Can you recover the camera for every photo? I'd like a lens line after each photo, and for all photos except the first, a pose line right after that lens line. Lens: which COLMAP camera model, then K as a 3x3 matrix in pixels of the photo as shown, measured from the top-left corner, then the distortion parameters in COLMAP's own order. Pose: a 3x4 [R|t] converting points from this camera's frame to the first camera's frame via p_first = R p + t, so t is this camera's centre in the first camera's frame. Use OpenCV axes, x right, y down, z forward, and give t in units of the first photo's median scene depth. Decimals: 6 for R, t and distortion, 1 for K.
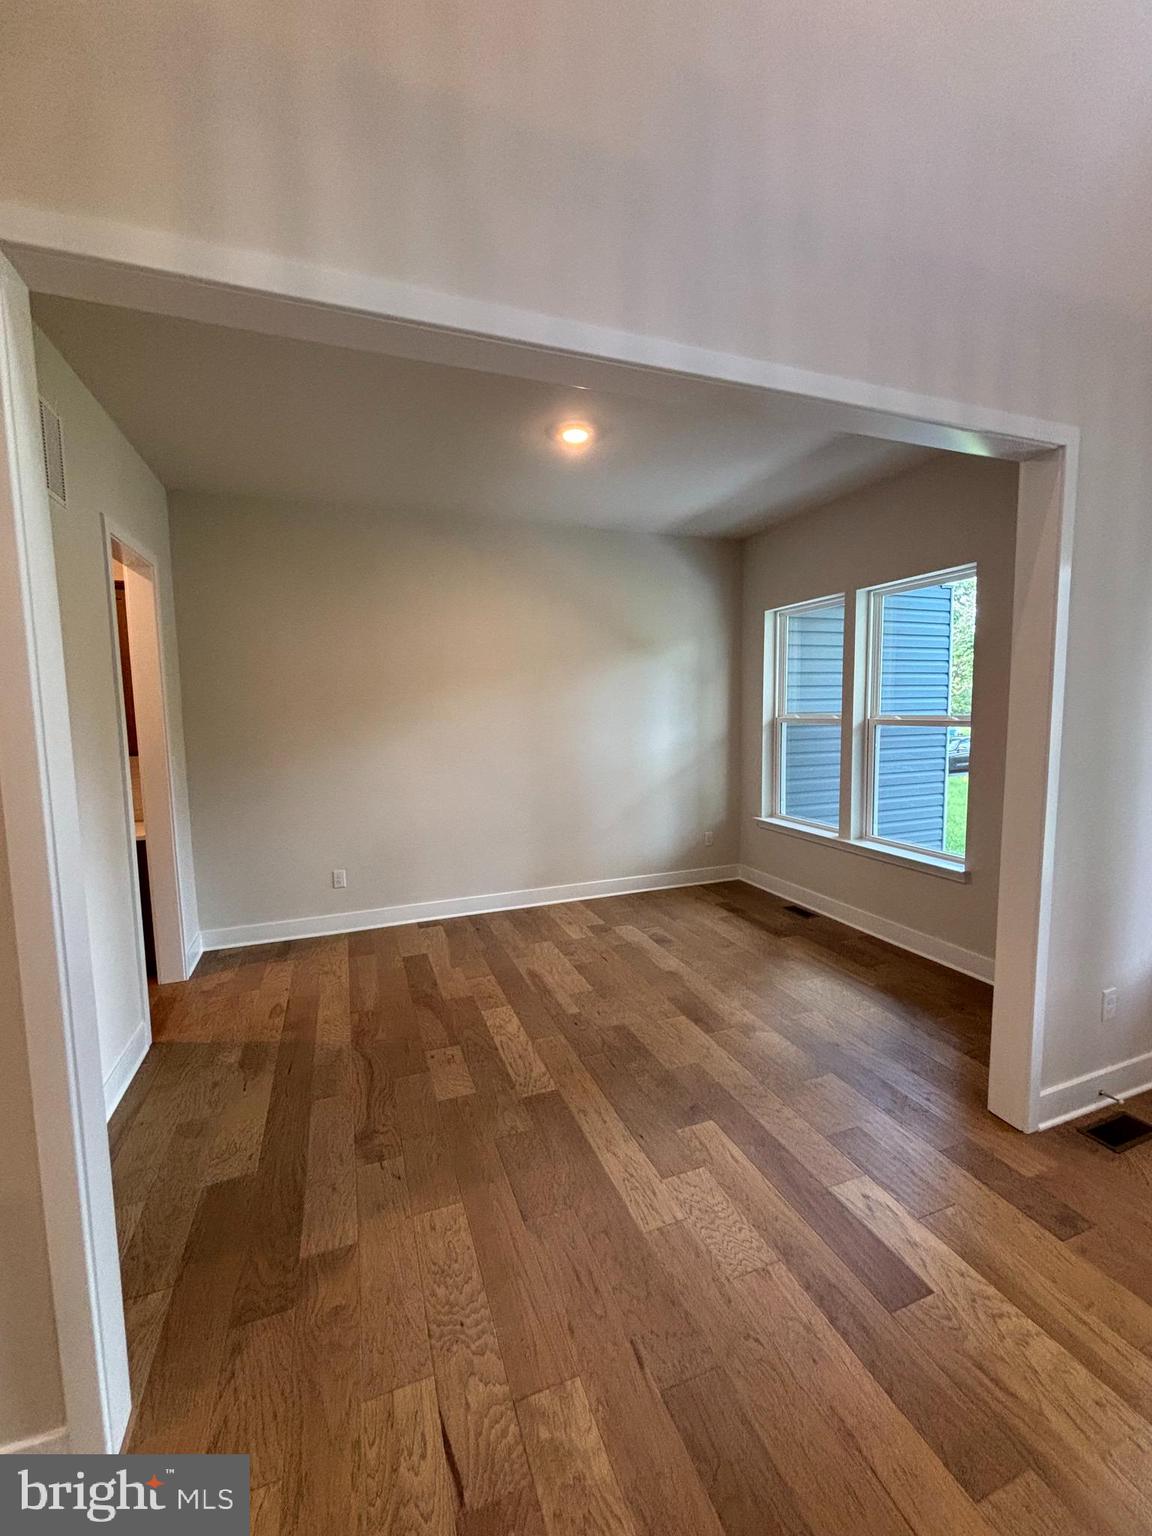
lens RADIAL K [[634.9, 0, 576.0], [0, 634.9, 768.0], [0, 0, 1]] dist [-0.001362, -0.000085]
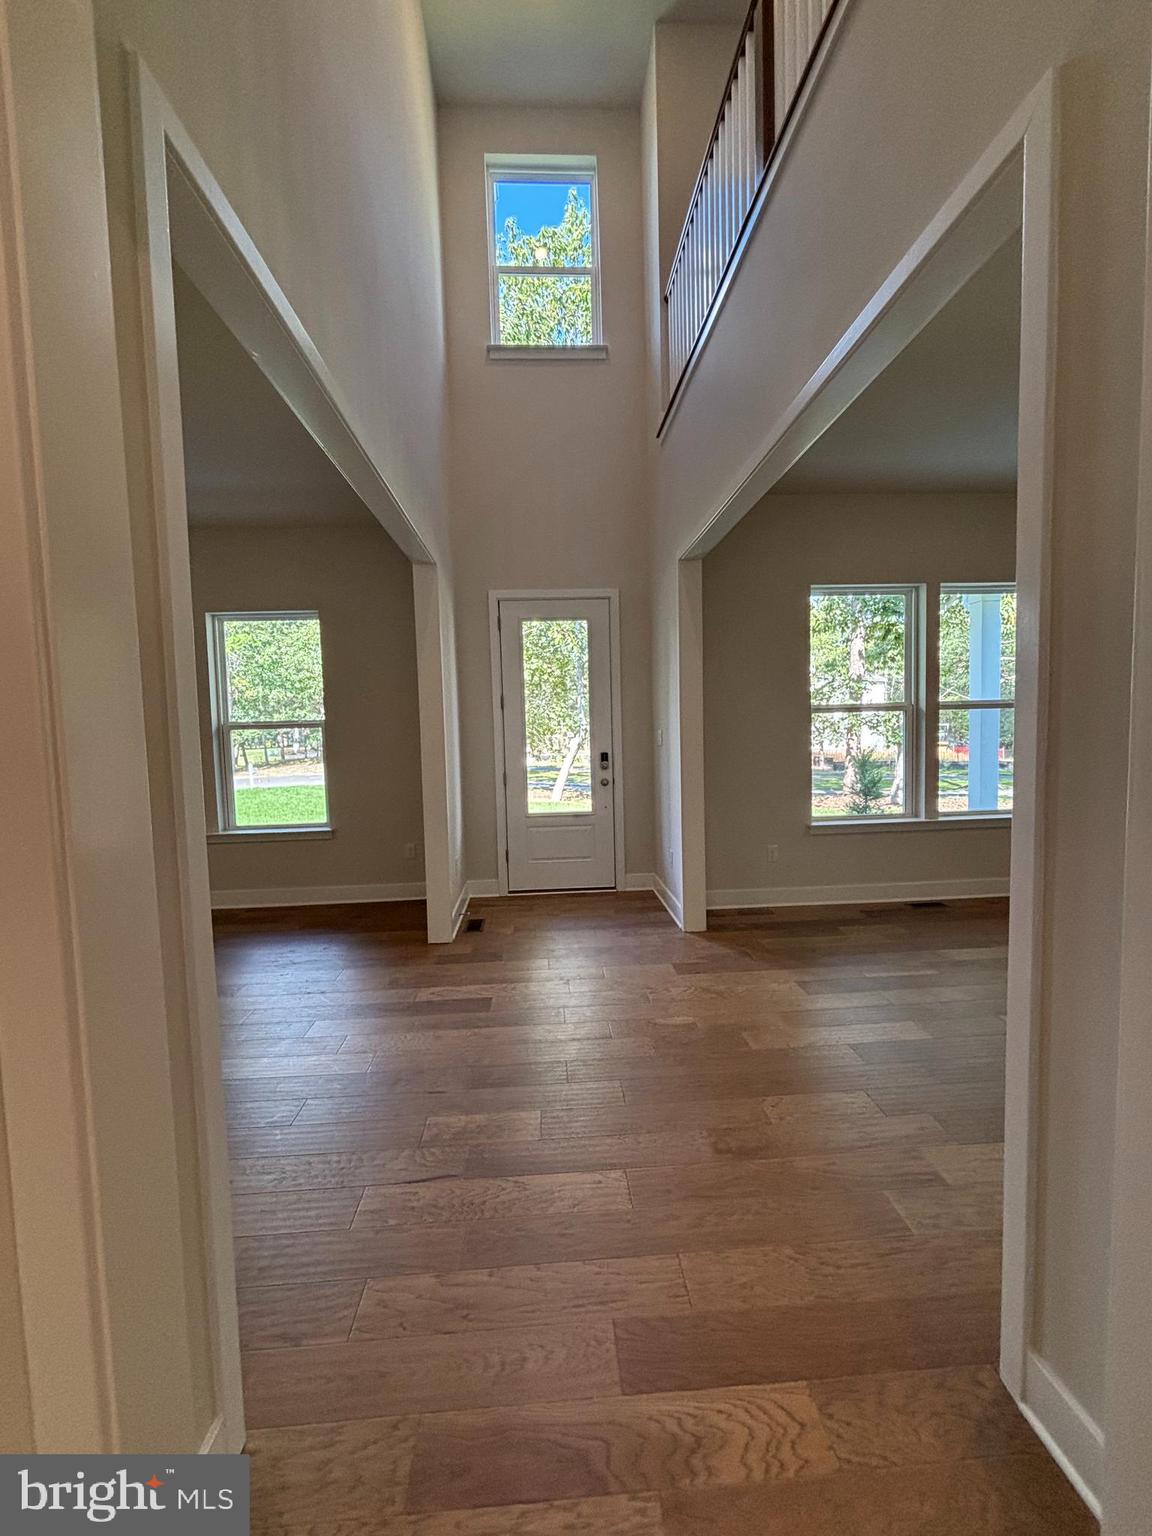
lens RADIAL K [[619.4, 0, 576.0], [0, 619.4, 768.0], [0, 0, 1]] dist [-0.000191, -0.000018]
pose [[0.303600, -0.056812, 0.951104, -0.856554], [0.112296, 0.993397, 0.023492, 0.094088], [-0.946159, 0.099673, 0.307975, 0.089117]]
